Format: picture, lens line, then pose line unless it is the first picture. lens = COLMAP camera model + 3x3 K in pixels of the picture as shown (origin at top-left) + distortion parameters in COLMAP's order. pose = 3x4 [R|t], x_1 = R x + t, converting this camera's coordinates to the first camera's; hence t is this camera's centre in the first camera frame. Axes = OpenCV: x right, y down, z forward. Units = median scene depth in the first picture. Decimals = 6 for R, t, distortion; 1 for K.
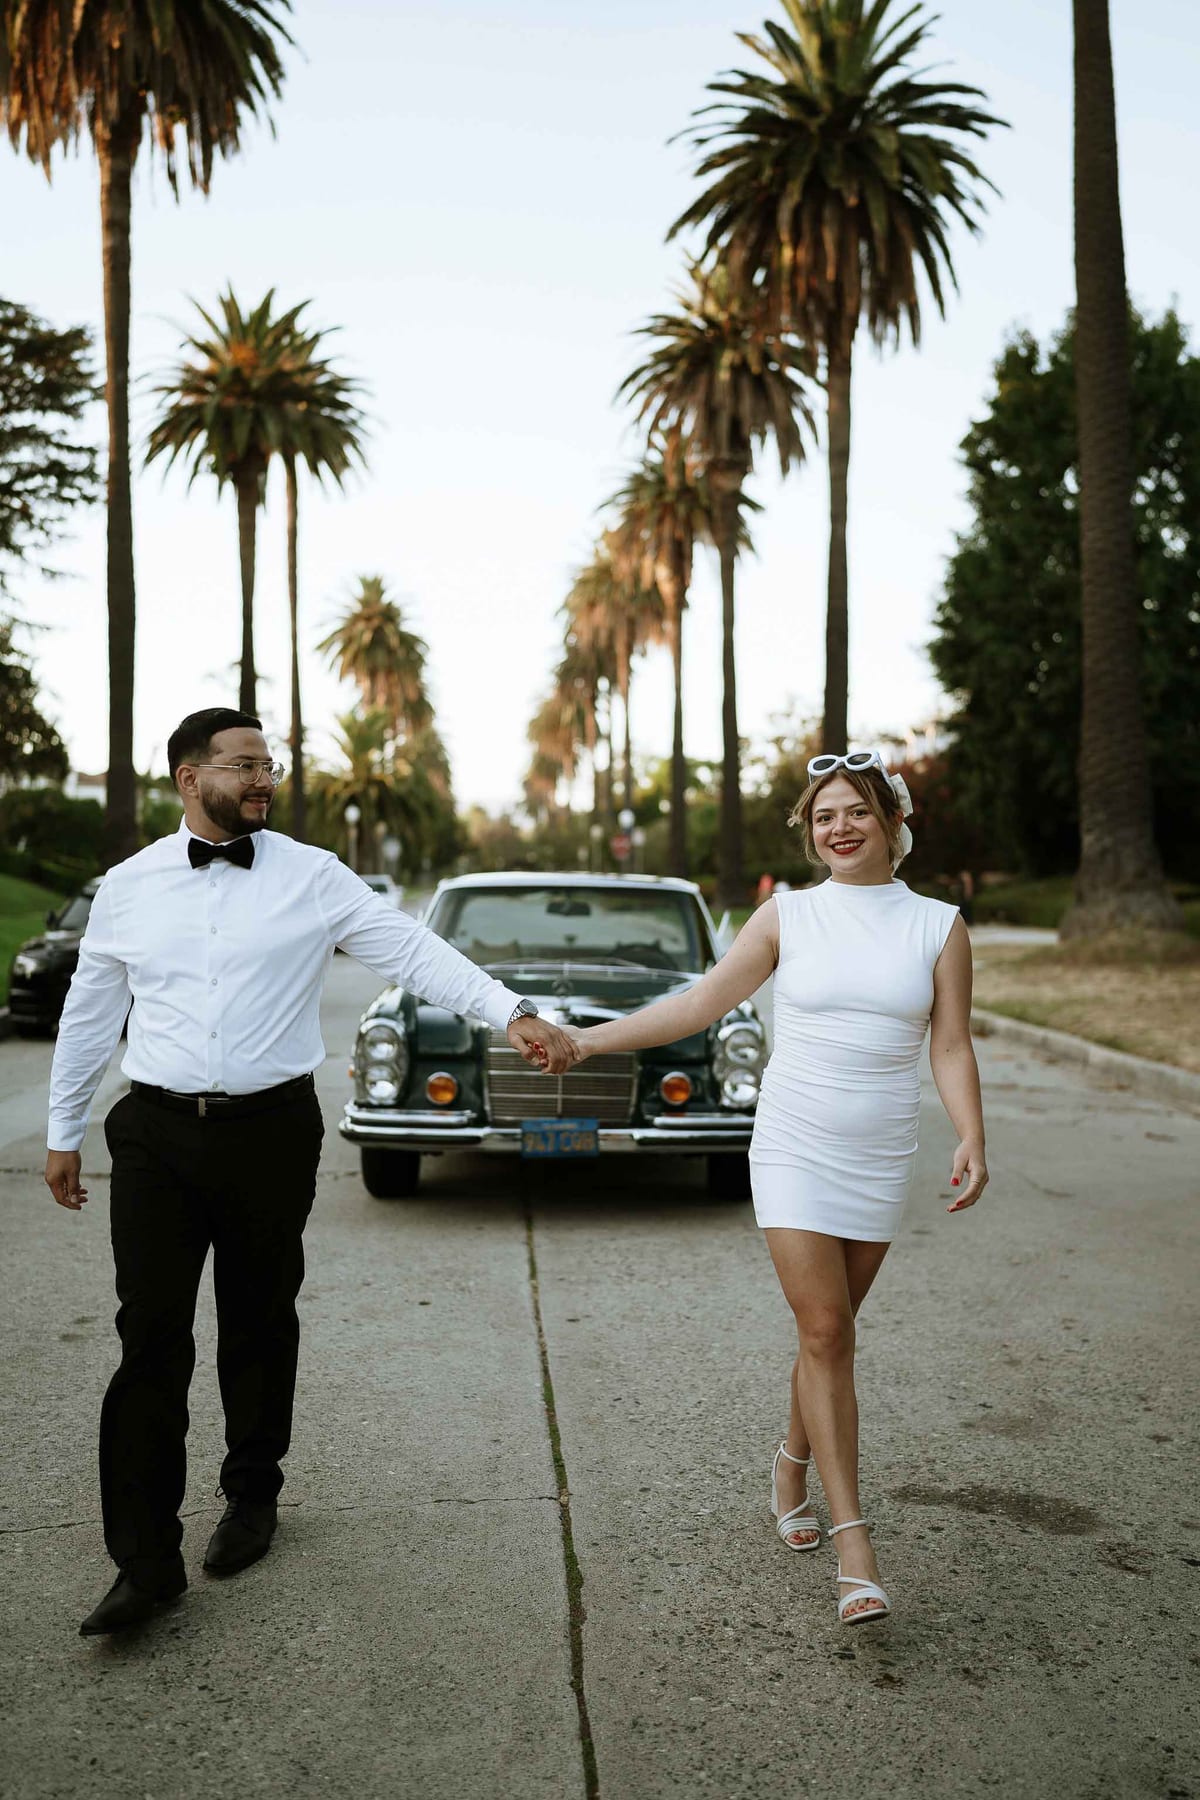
lens RADIAL K [[1734.0, 0, 603.8], [0, 1734.0, 913.4], [0, 0, 1]] dist [-0.041966, 0.147533]
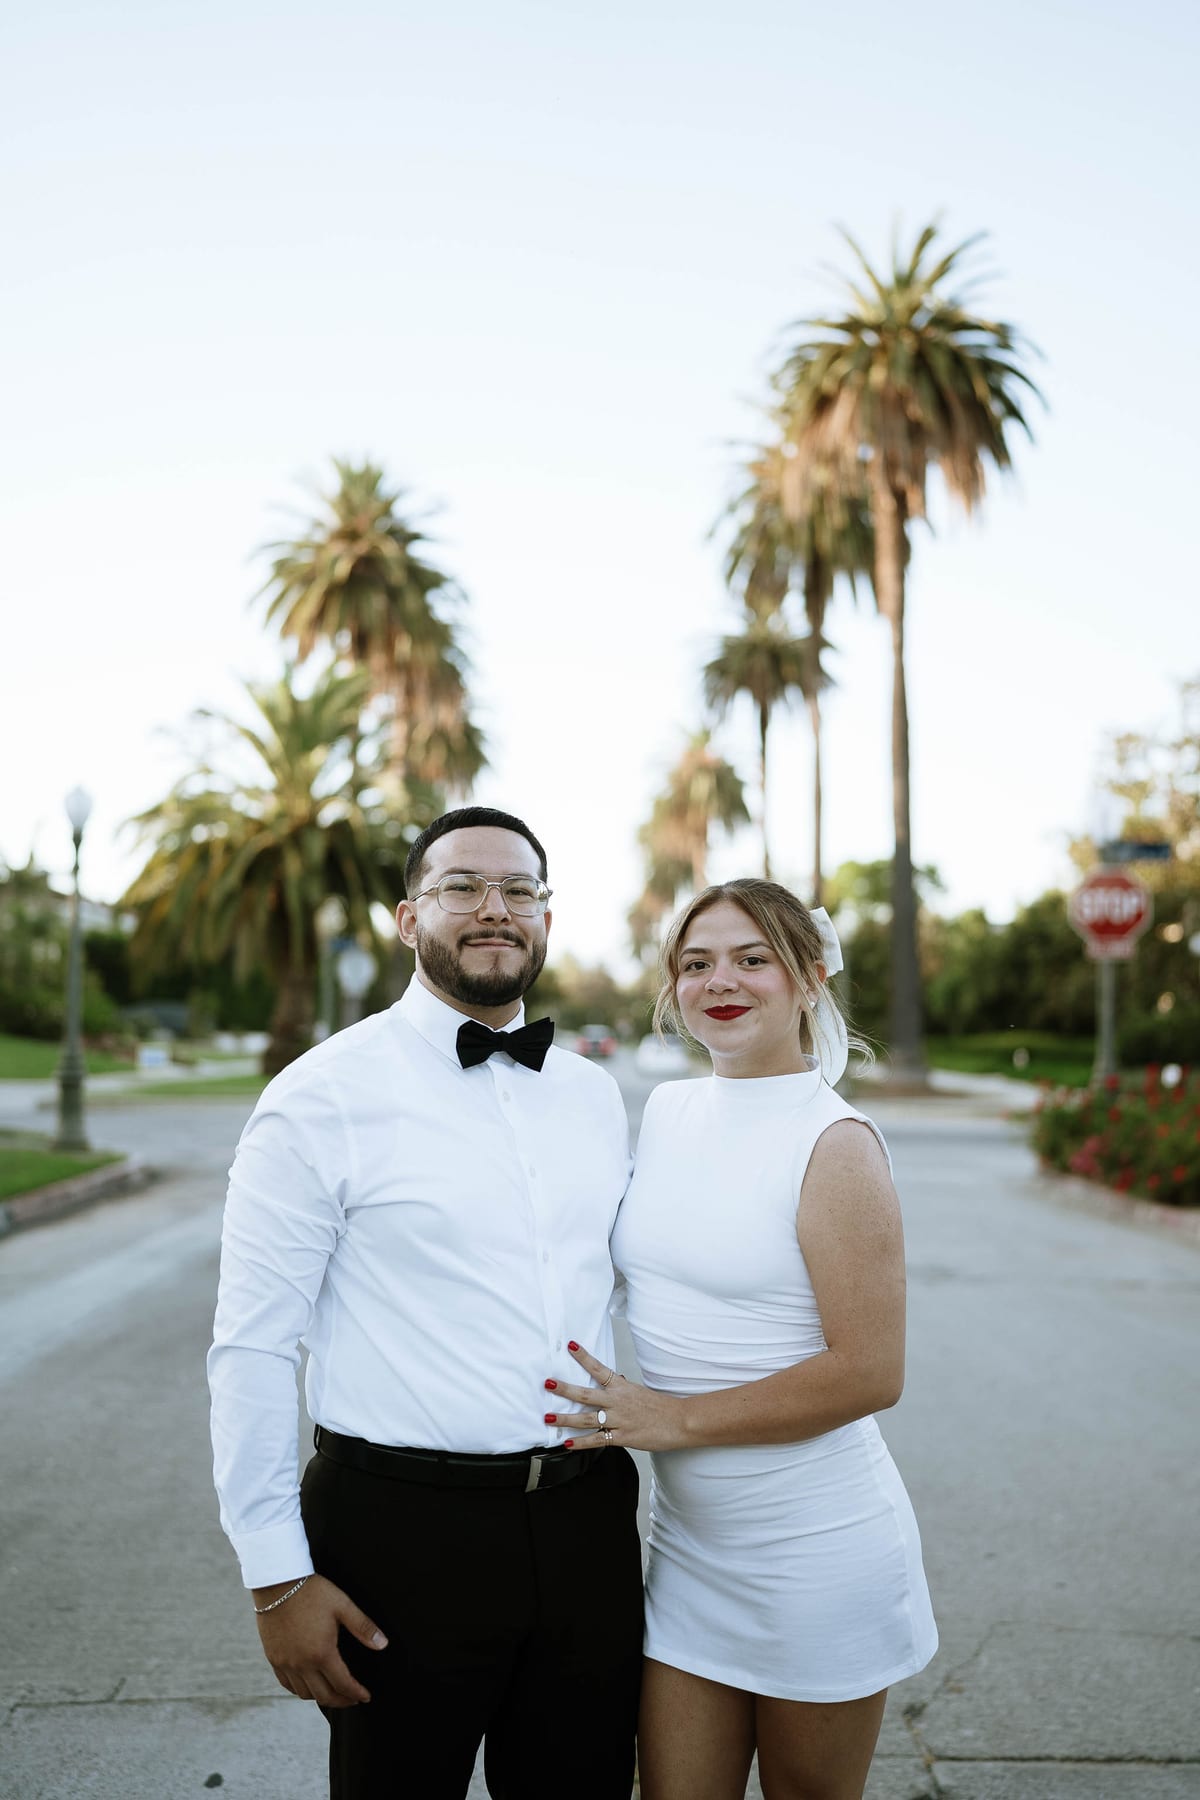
lens RADIAL K [[1738.5, 0, 580.8], [0, 1738.5, 902.8], [0, 0, 1]] dist [-0.026337, 0.149336]
pose [[0.997776, -0.005165, -0.066456, -0.072486], [-0.001350, 0.995223, -0.097616, -0.022313], [0.066643, 0.097489, 0.993003, 1.093562]]
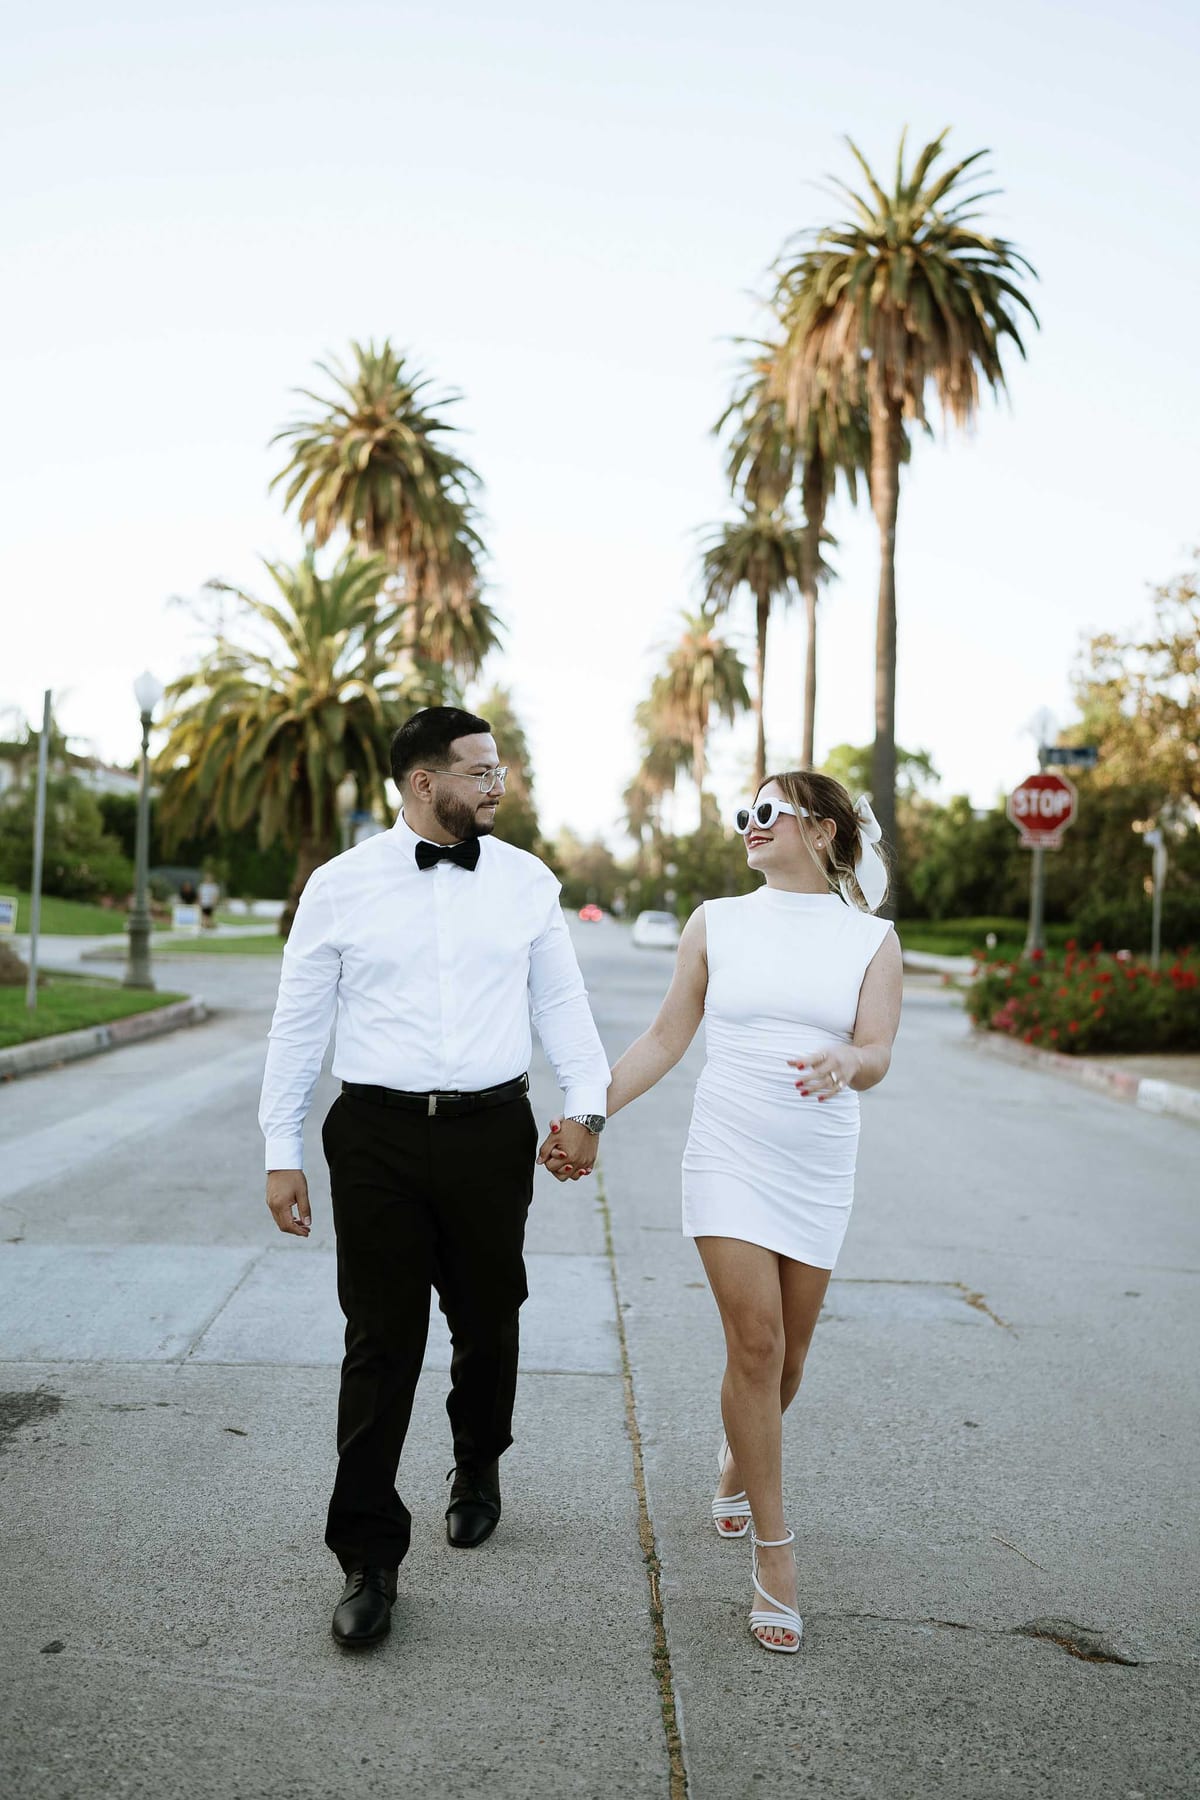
lens RADIAL K [[1727.2, 0, 583.5], [0, 1727.2, 906.4], [0, 0, 1]] dist [-0.048231, 0.162071]
pose [[0.997683, 0.026158, -0.062803, -0.070086], [-0.027736, 0.999318, -0.024383, -0.018936], [0.062122, 0.026069, 0.997728, 1.039193]]
